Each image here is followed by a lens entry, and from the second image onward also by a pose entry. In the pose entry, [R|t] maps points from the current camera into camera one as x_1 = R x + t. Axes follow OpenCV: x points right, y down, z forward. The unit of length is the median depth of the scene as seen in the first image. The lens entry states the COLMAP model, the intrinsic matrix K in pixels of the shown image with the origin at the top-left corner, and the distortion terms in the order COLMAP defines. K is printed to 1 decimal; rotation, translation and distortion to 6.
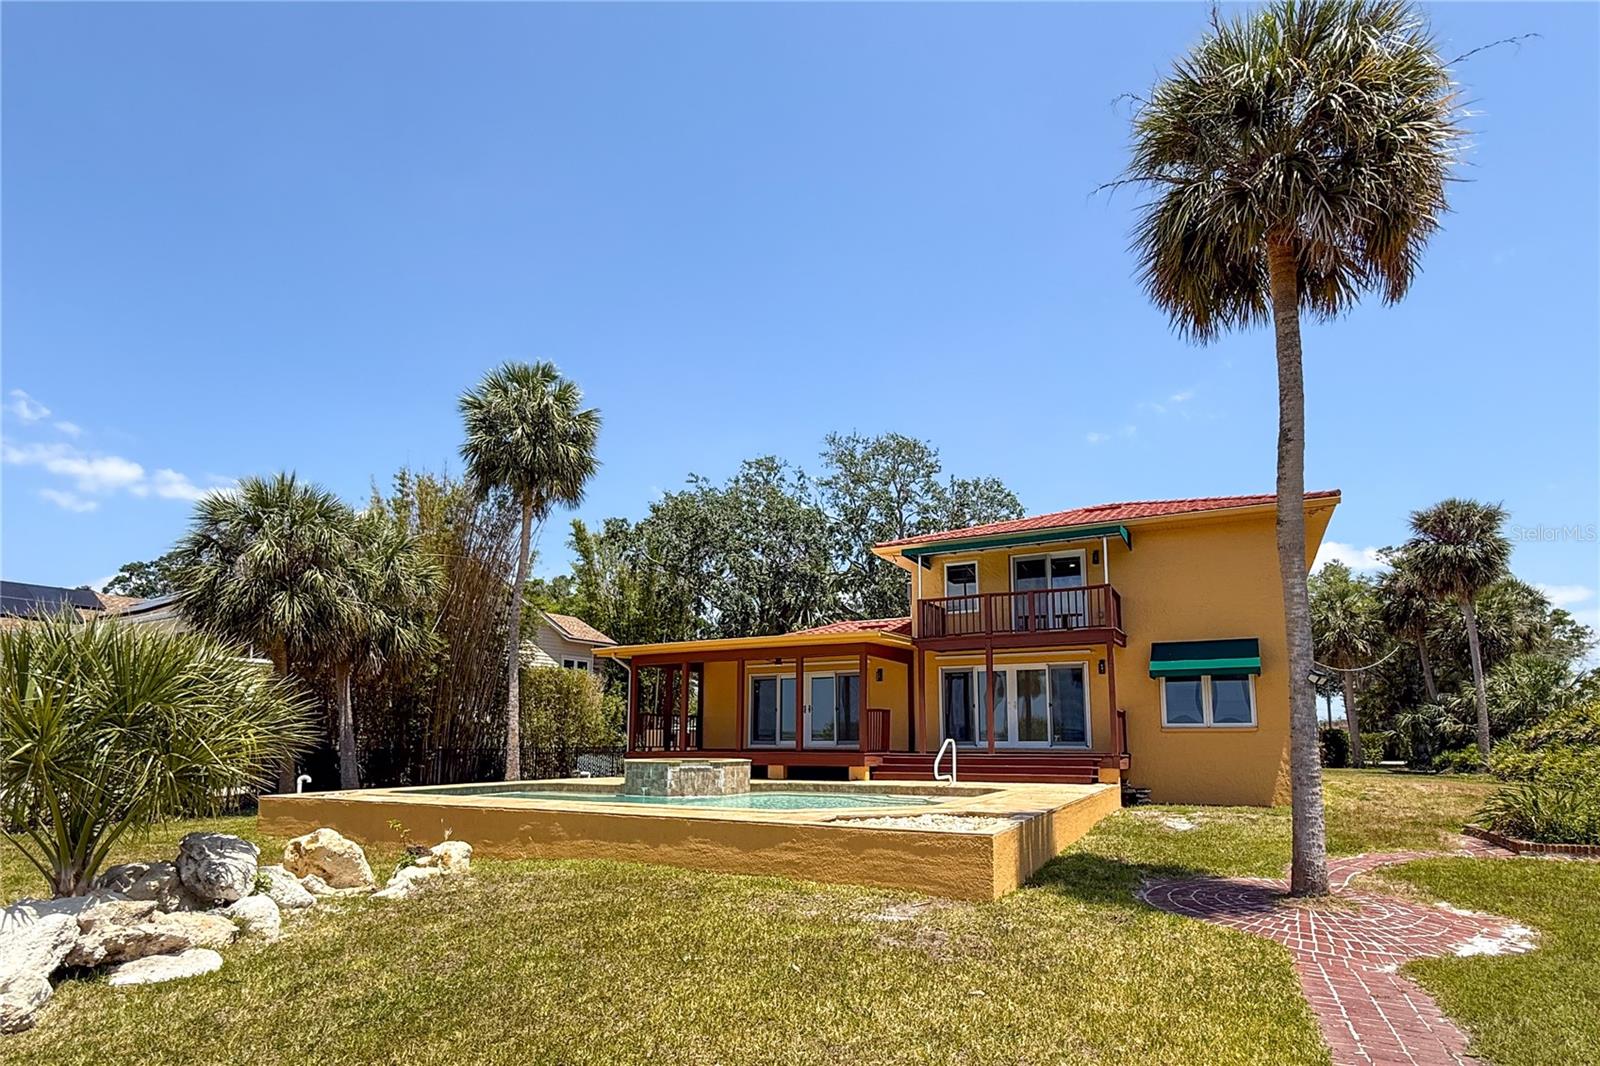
lens RADIAL K [[911.5, 0, 800.6], [0, 911.5, 587.4], [0, 0, 1]] dist [-0.001371, 0.000304]
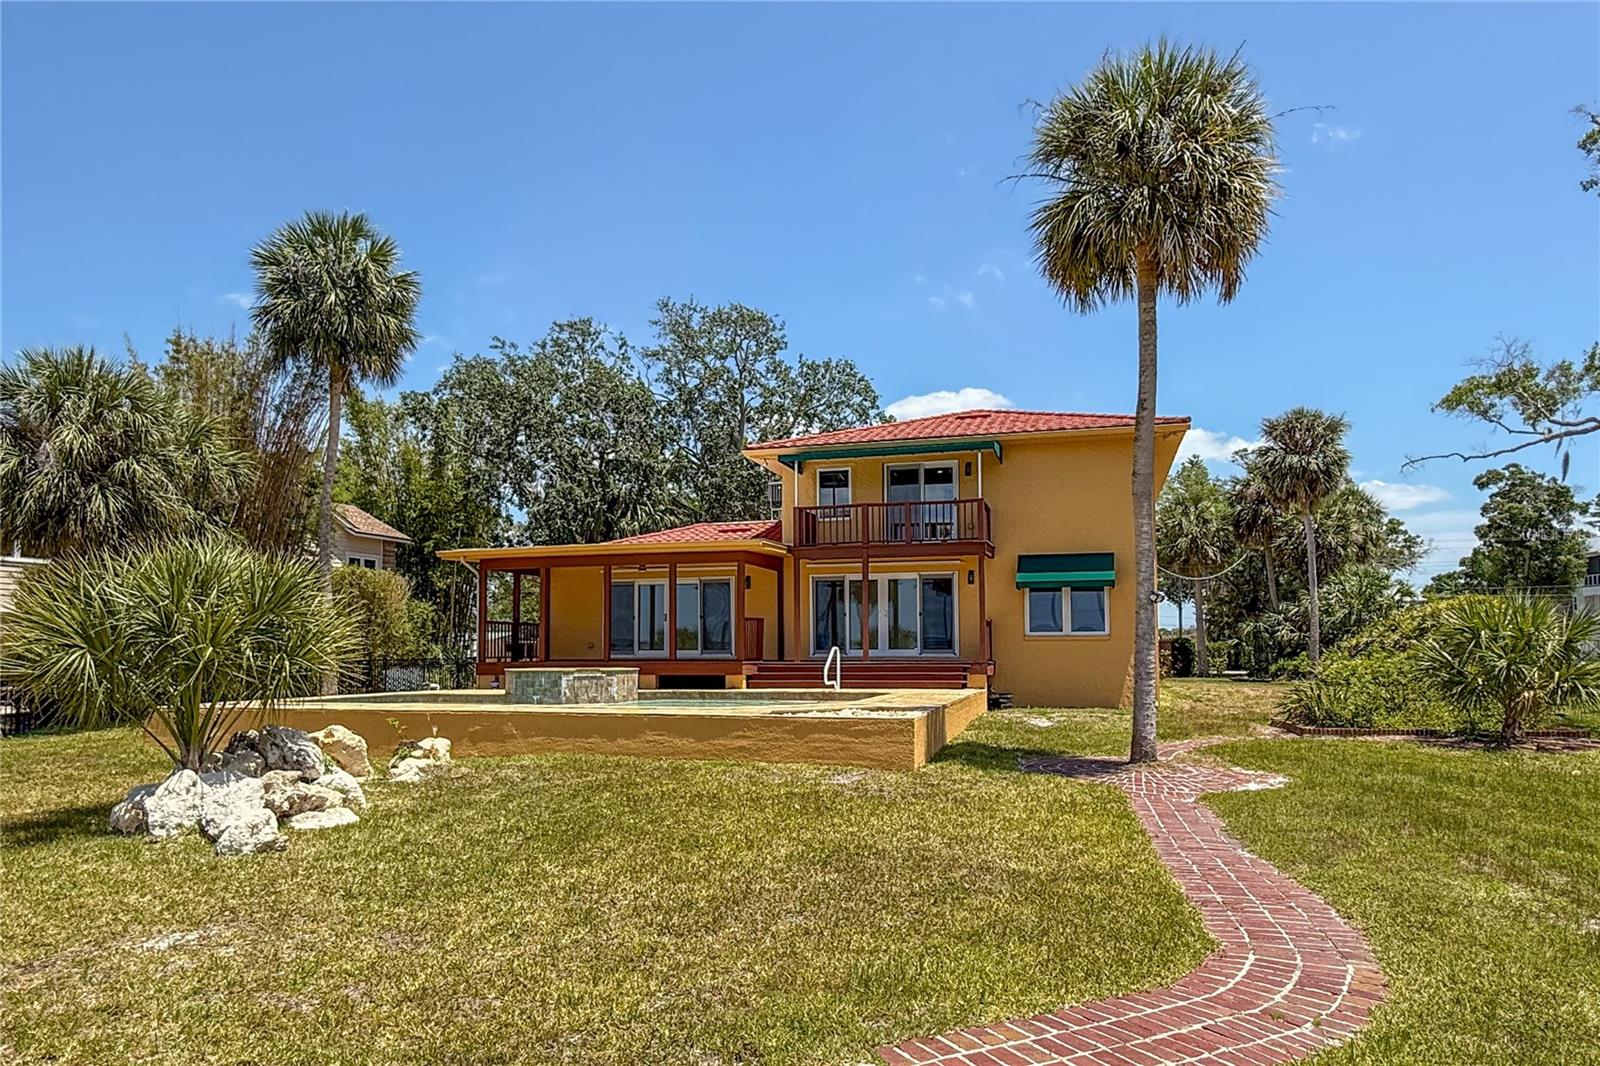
lens RADIAL K [[1097.0, 0, 800.0], [0, 1097.0, 533.0], [0, 0, 1]] dist [0.000429, -0.000338]
pose [[0.982462, 0.016390, 0.185739, -0.080297], [-0.027131, 0.998094, 0.055430, -0.023309], [-0.184477, -0.059497, 0.981034, -0.156267]]
